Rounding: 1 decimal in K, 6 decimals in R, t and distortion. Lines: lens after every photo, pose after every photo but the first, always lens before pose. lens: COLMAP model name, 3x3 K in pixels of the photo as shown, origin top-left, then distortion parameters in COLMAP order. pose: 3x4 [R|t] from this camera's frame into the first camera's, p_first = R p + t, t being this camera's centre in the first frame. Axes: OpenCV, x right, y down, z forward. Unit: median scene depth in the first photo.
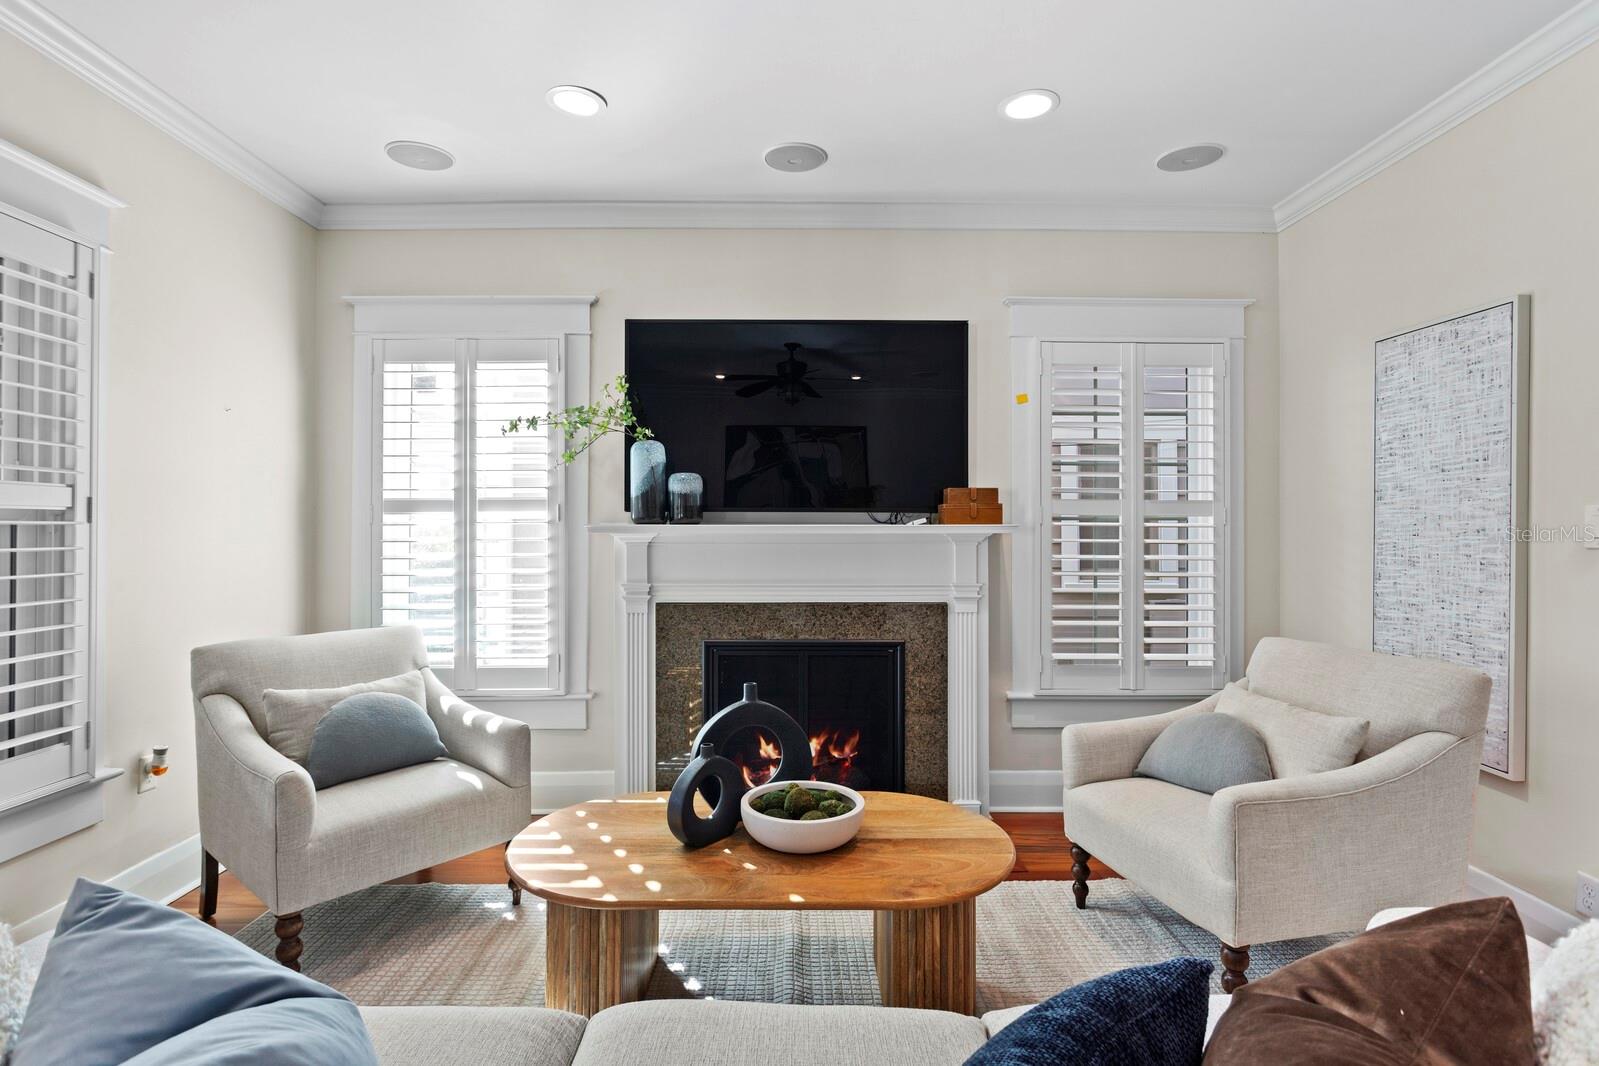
lens RADIAL K [[795.2, 0, 796.5], [0, 795.2, 522.6], [0, 0, 1]] dist [-0.010726, 0.003790]
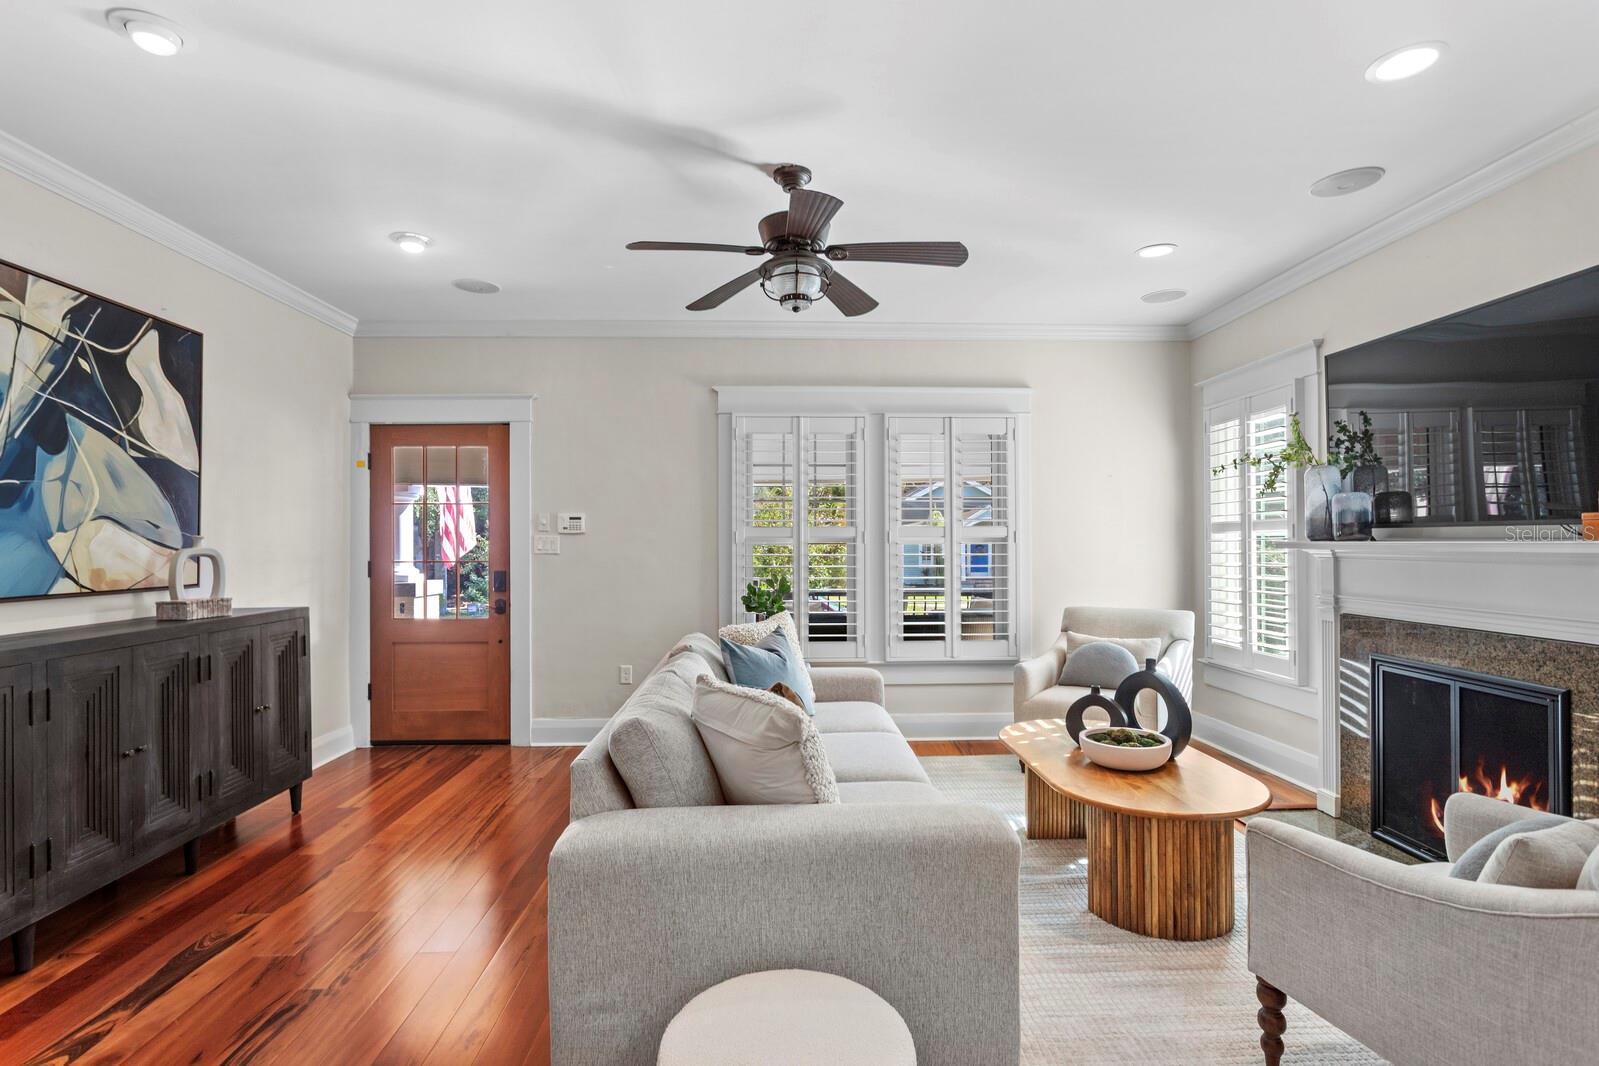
lens RADIAL K [[795.2, 0, 800.5], [0, 795.2, 532.5], [0, 0, 1]] dist [-0.010726, 0.003790]
pose [[0.023825, -0.011214, -0.999653, 0.886657], [0.018067, 0.999779, -0.010785, -0.010479], [0.999553, -0.017803, 0.024022, 0.237173]]
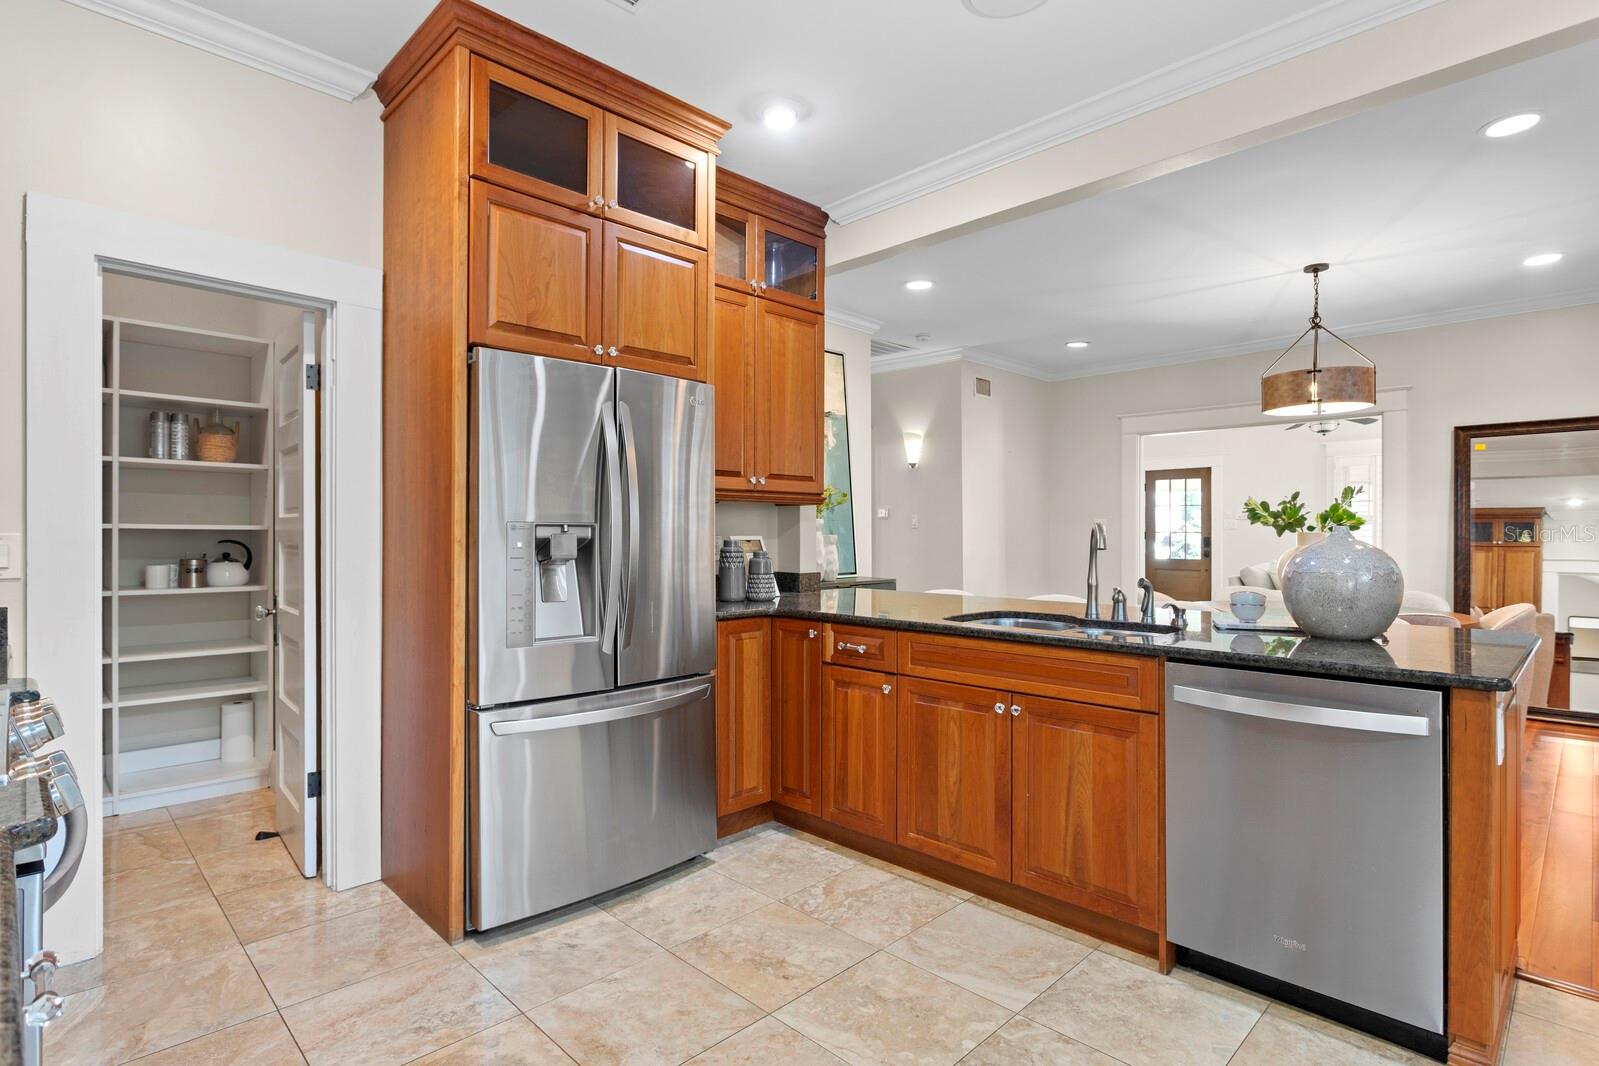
lens RADIAL K [[795.2, 0, 800.5], [0, 795.2, 531.0], [0, 0, 1]] dist [-0.010726, 0.003790]
pose [[-0.718326, -0.002377, -0.695703, 3.483300], [0.006059, 0.999935, -0.009673, 0.048213], [0.695680, -0.011164, -0.718265, 1.098137]]
